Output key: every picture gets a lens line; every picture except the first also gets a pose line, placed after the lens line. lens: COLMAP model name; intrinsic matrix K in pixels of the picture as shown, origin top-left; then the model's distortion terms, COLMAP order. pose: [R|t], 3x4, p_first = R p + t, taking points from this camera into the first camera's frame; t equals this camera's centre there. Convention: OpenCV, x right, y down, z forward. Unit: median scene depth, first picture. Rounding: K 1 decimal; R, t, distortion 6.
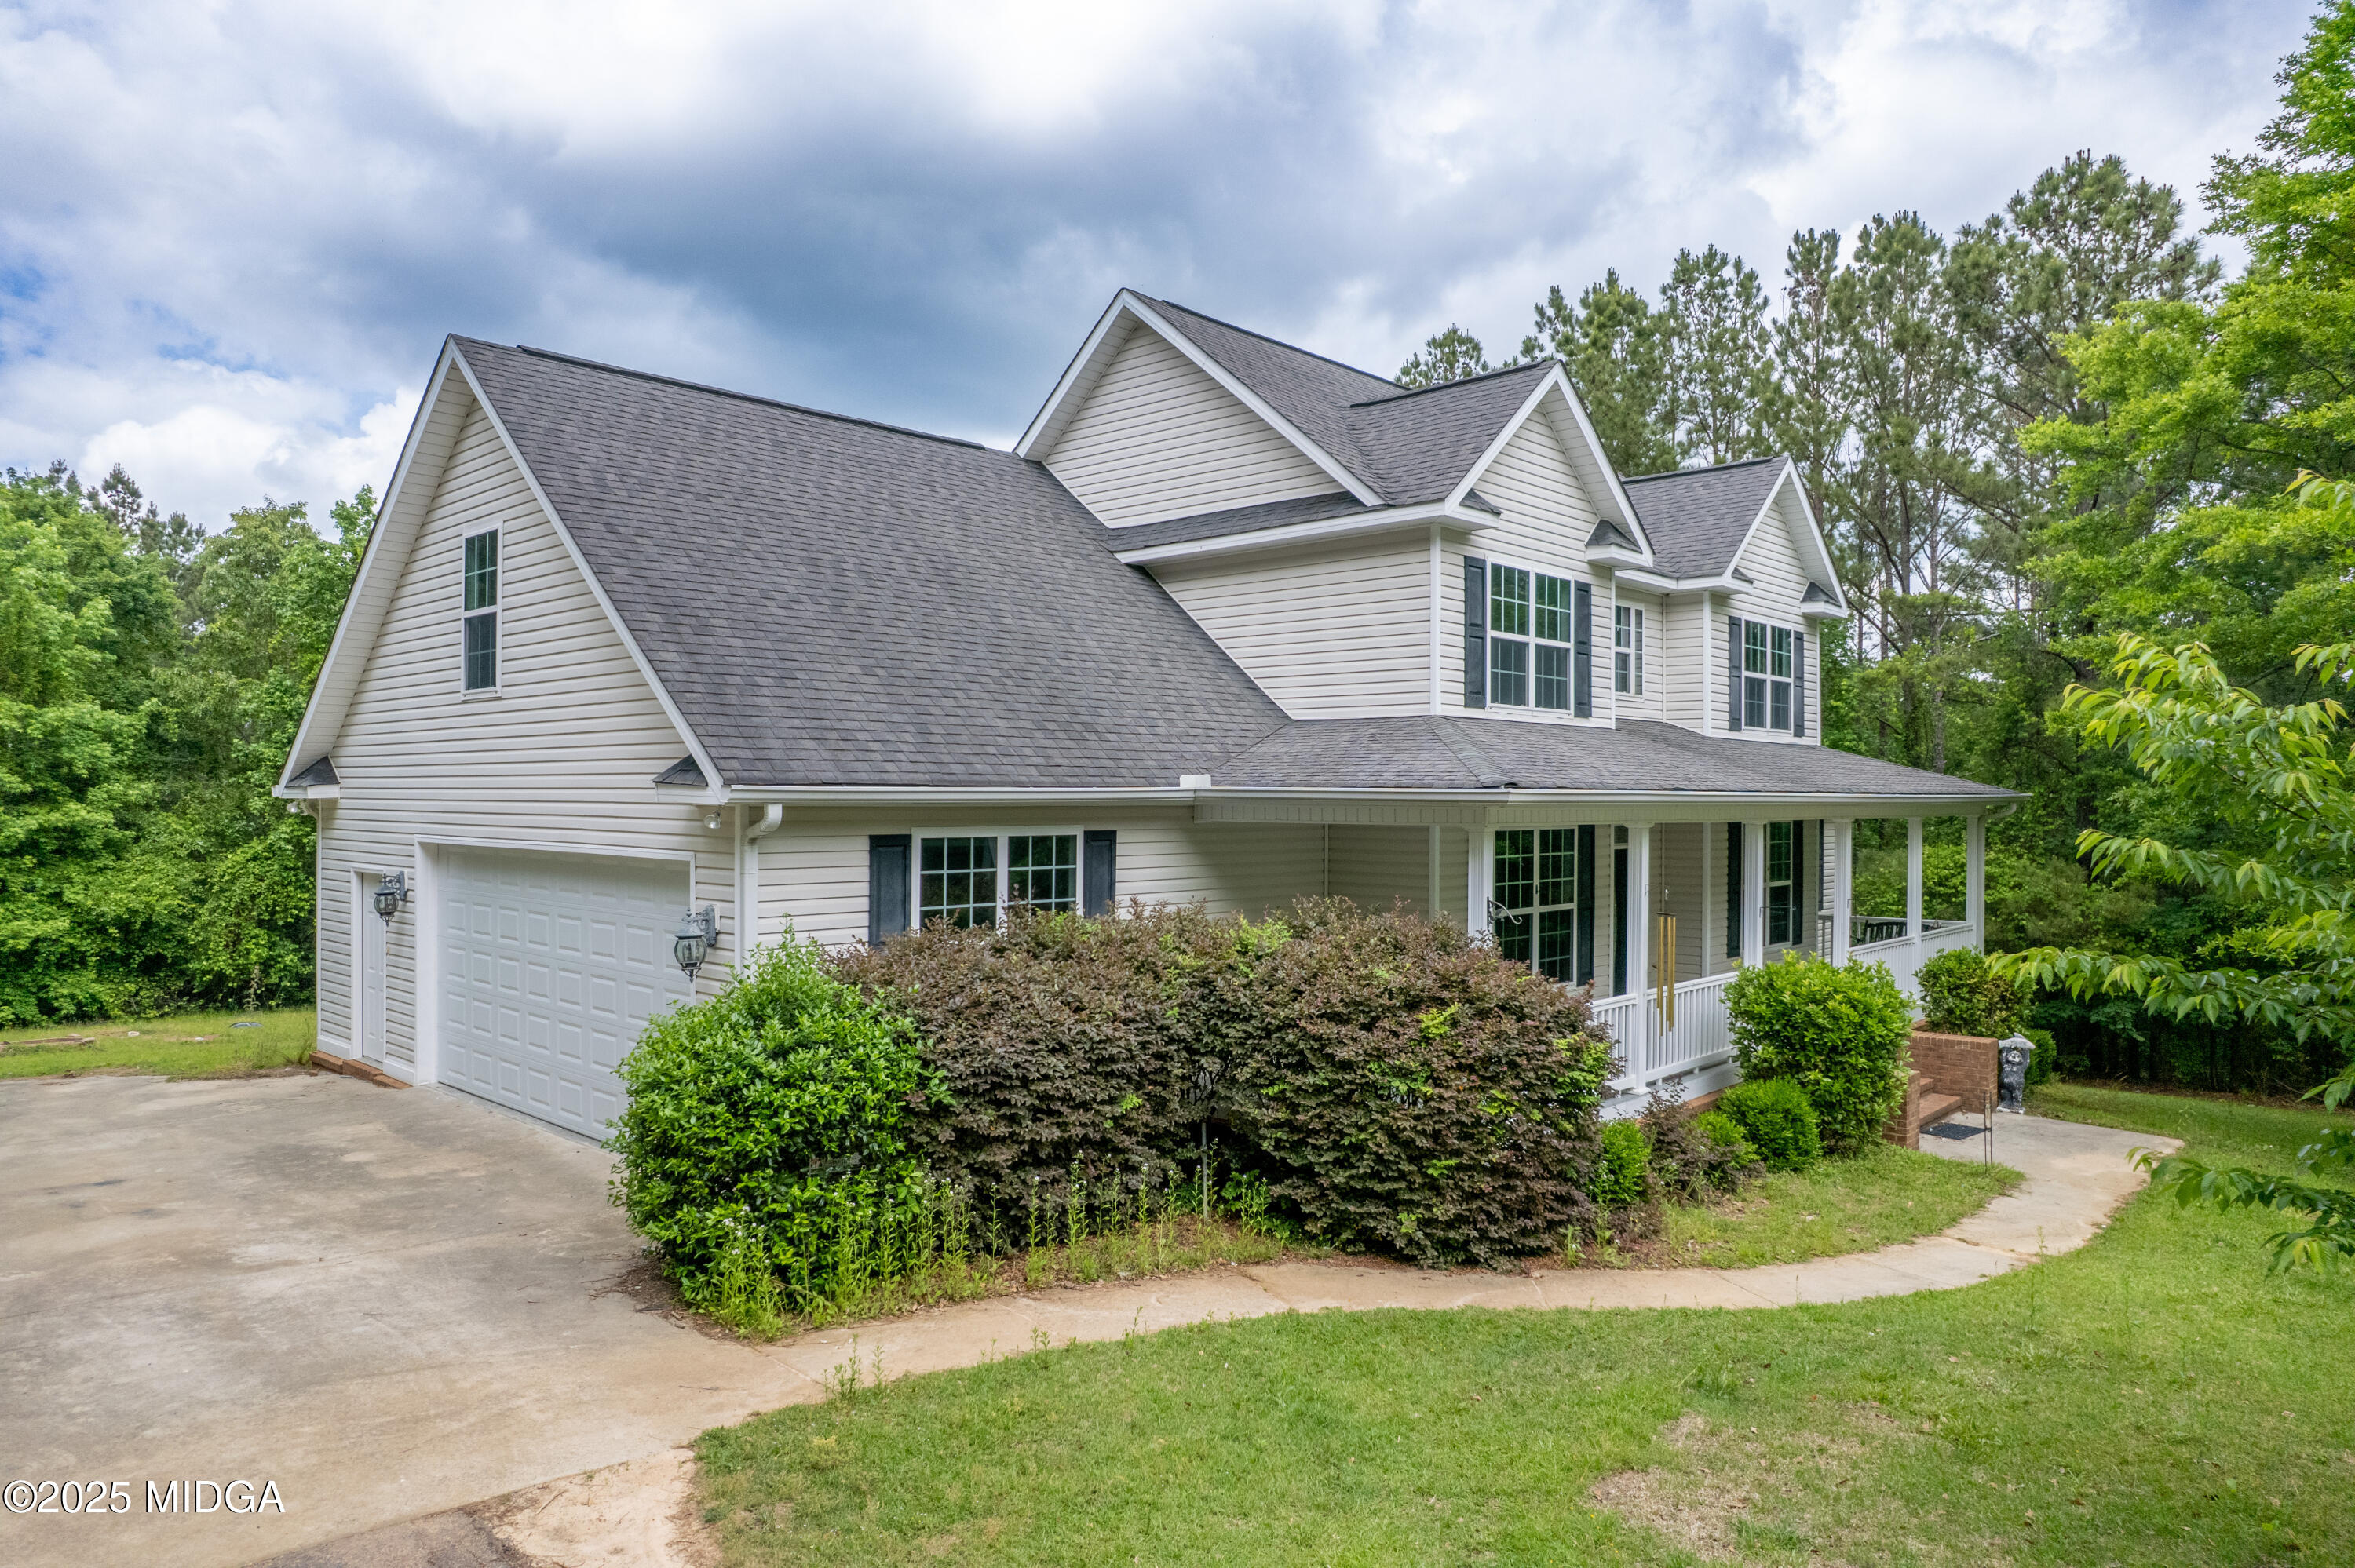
lens RADIAL K [[1513.3, 0, 1191.4], [0, 1513.3, 792.4], [0, 0, 1]] dist [-0.078103, 0.058857]
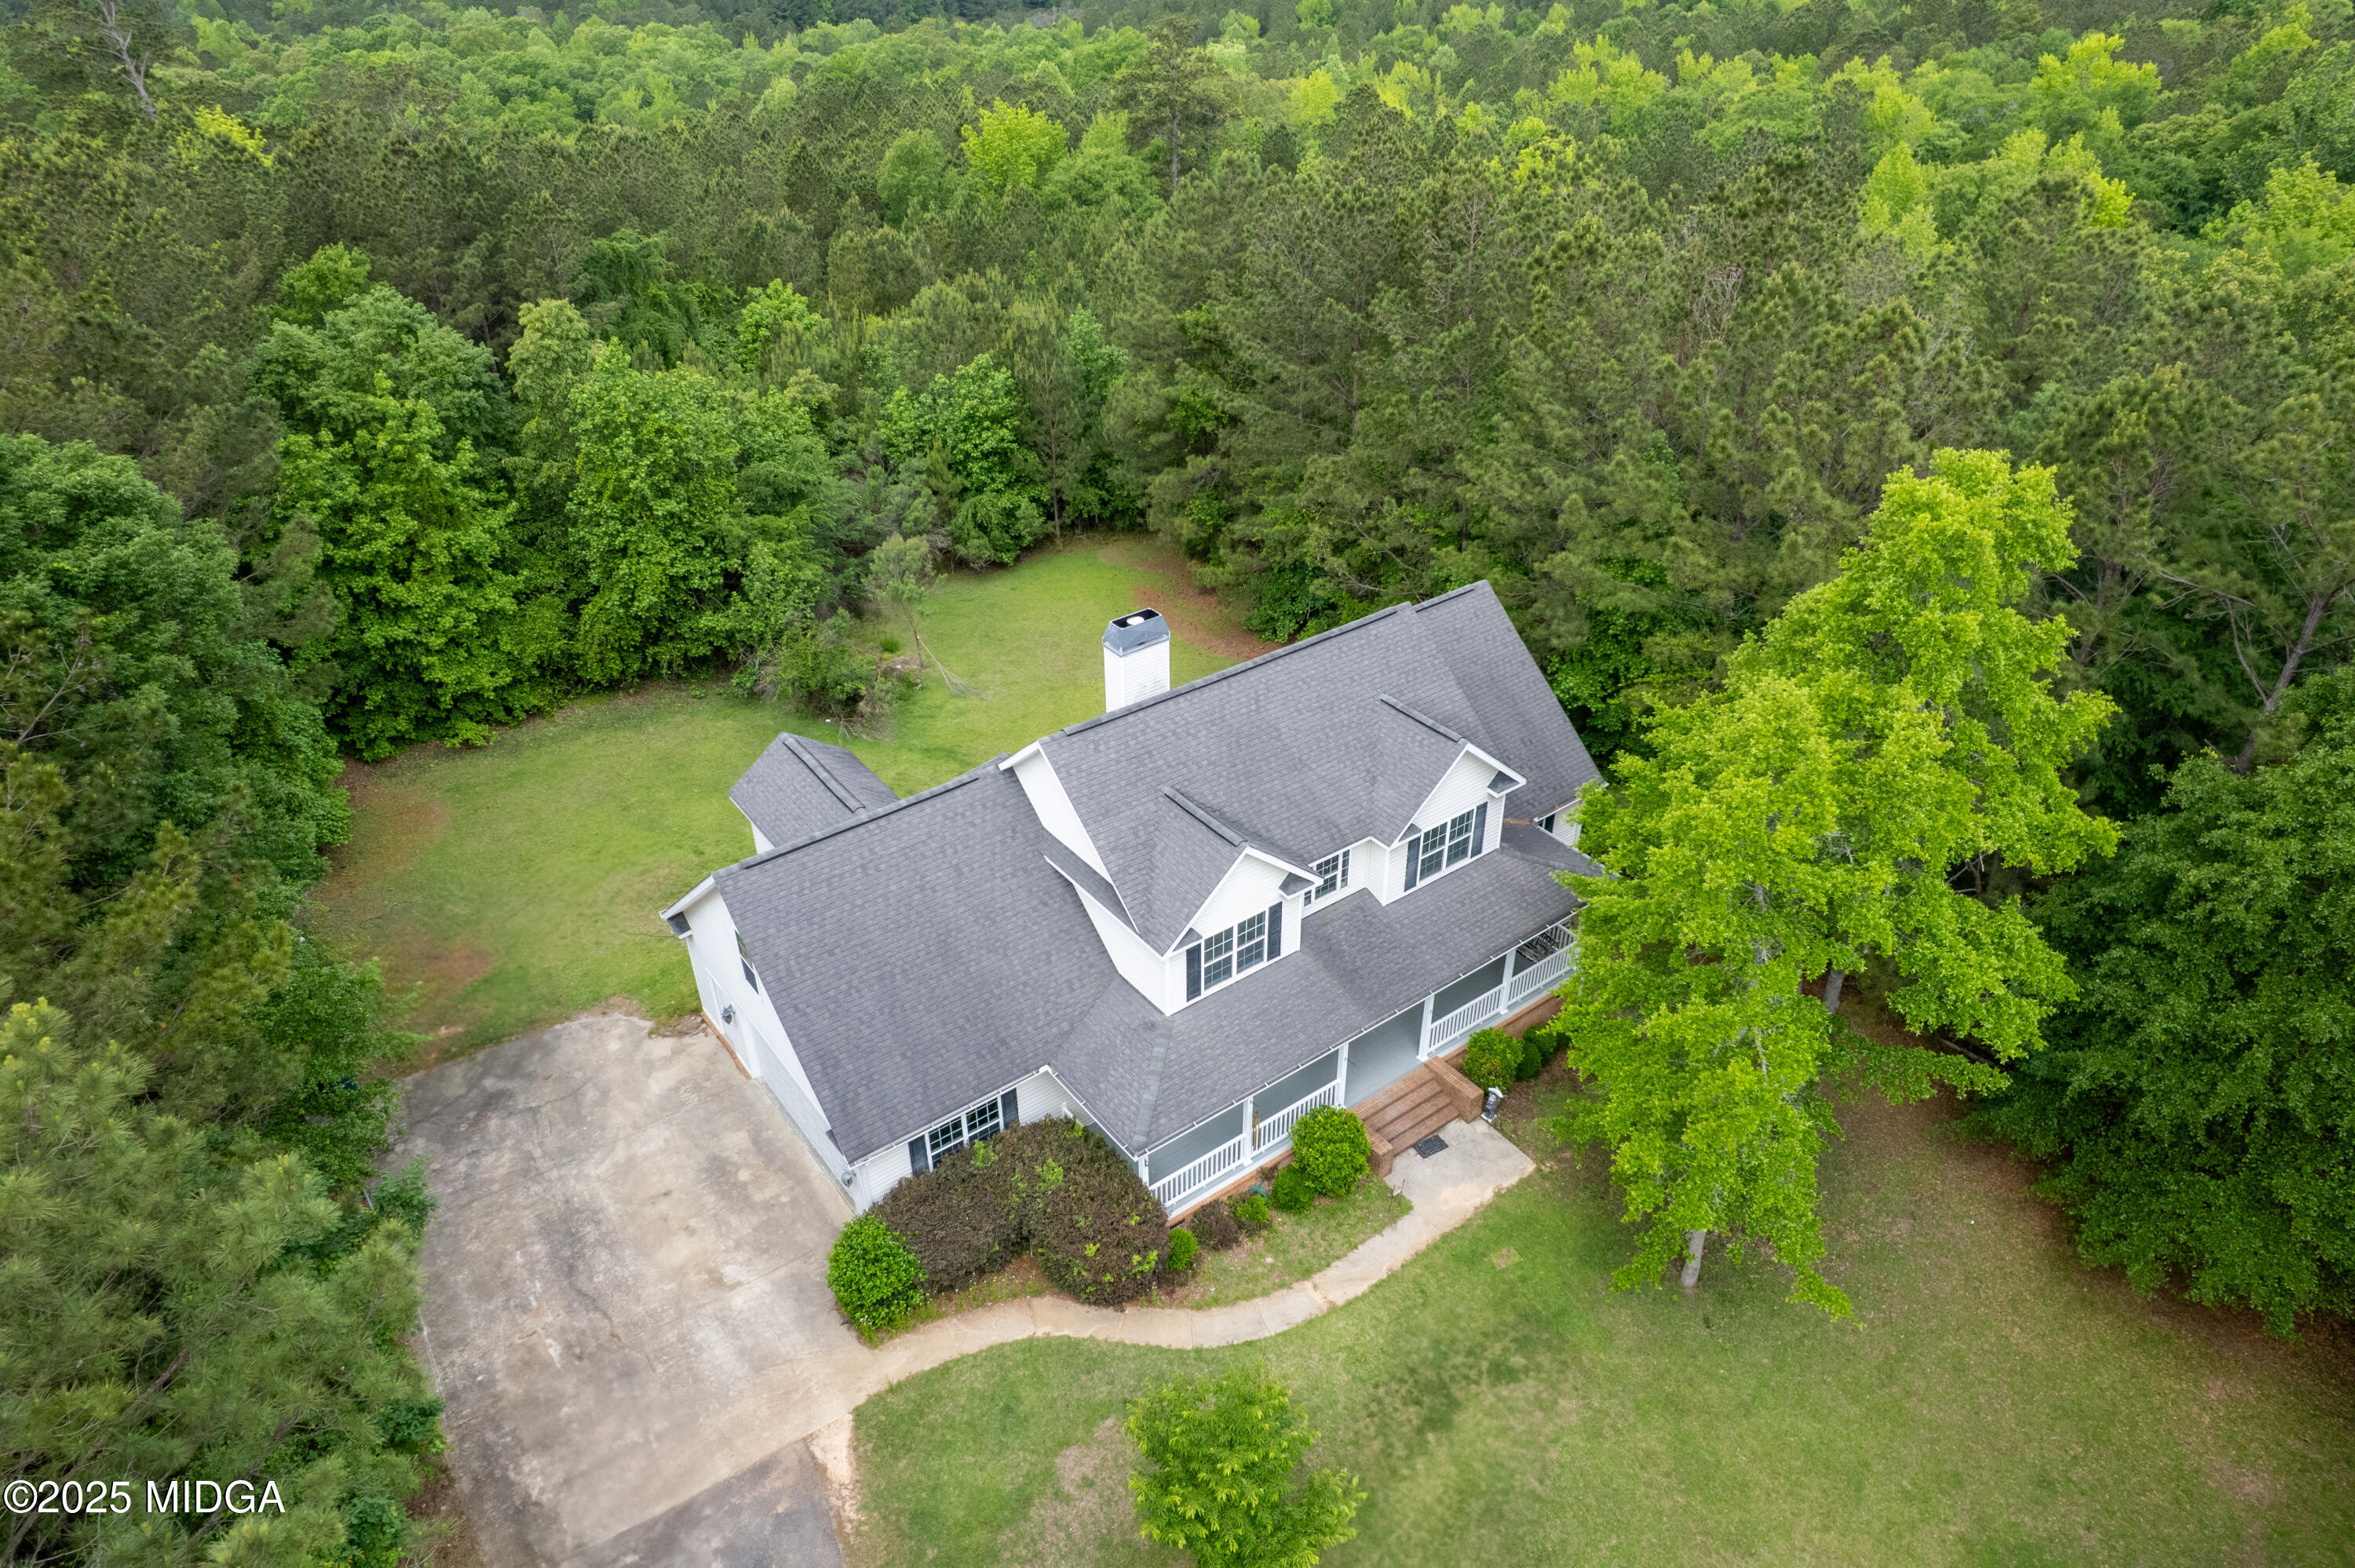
lens RADIAL K [[1513.3, 0, 1191.4], [0, 1513.3, 792.4], [0, 0, 1]] dist [-0.078103, 0.058857]
pose [[0.985000, 0.092890, -0.145416, 0.444663], [0.004195, 0.829592, 0.558354, -1.412555], [0.172502, -0.550589, 0.816759, -0.550663]]
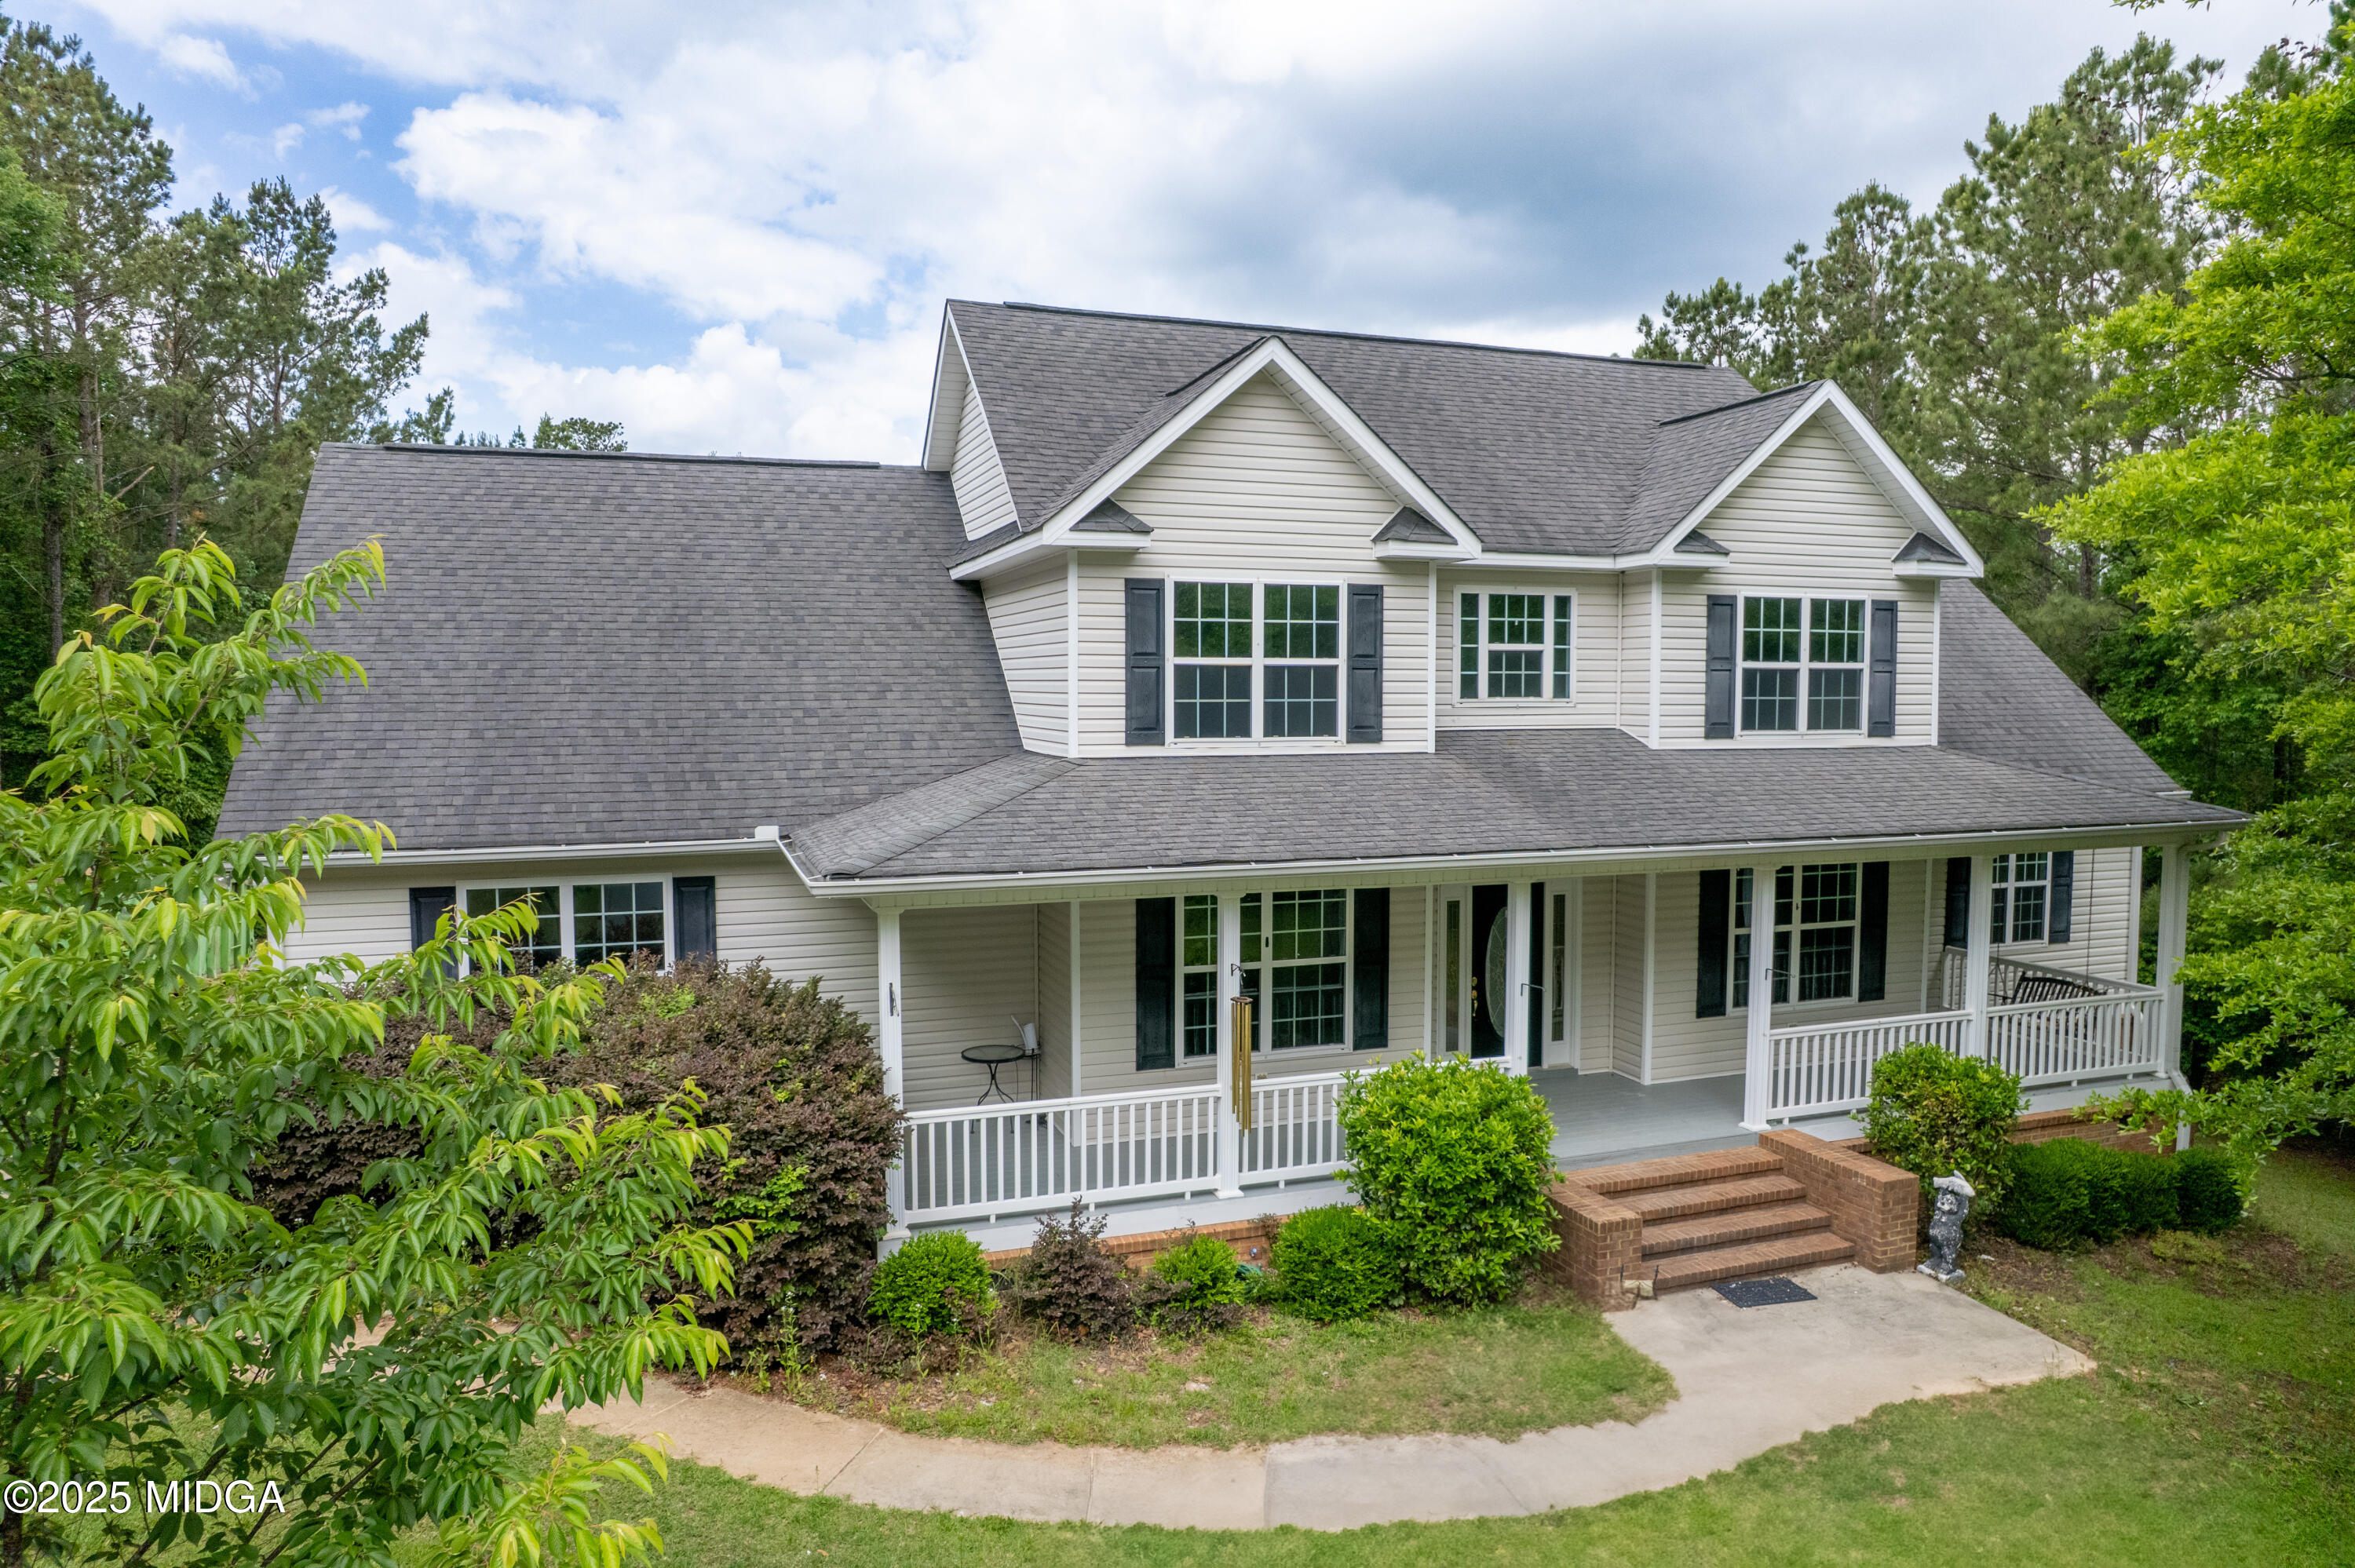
lens RADIAL K [[1513.3, 0, 1191.4], [0, 1513.3, 792.4], [0, 0, 1]] dist [-0.078103, 0.058857]
pose [[0.885546, 0.028855, -0.463655, 0.604003], [0.004845, 0.997441, 0.071327, -0.088091], [0.464527, -0.065410, 0.883140, 0.197782]]
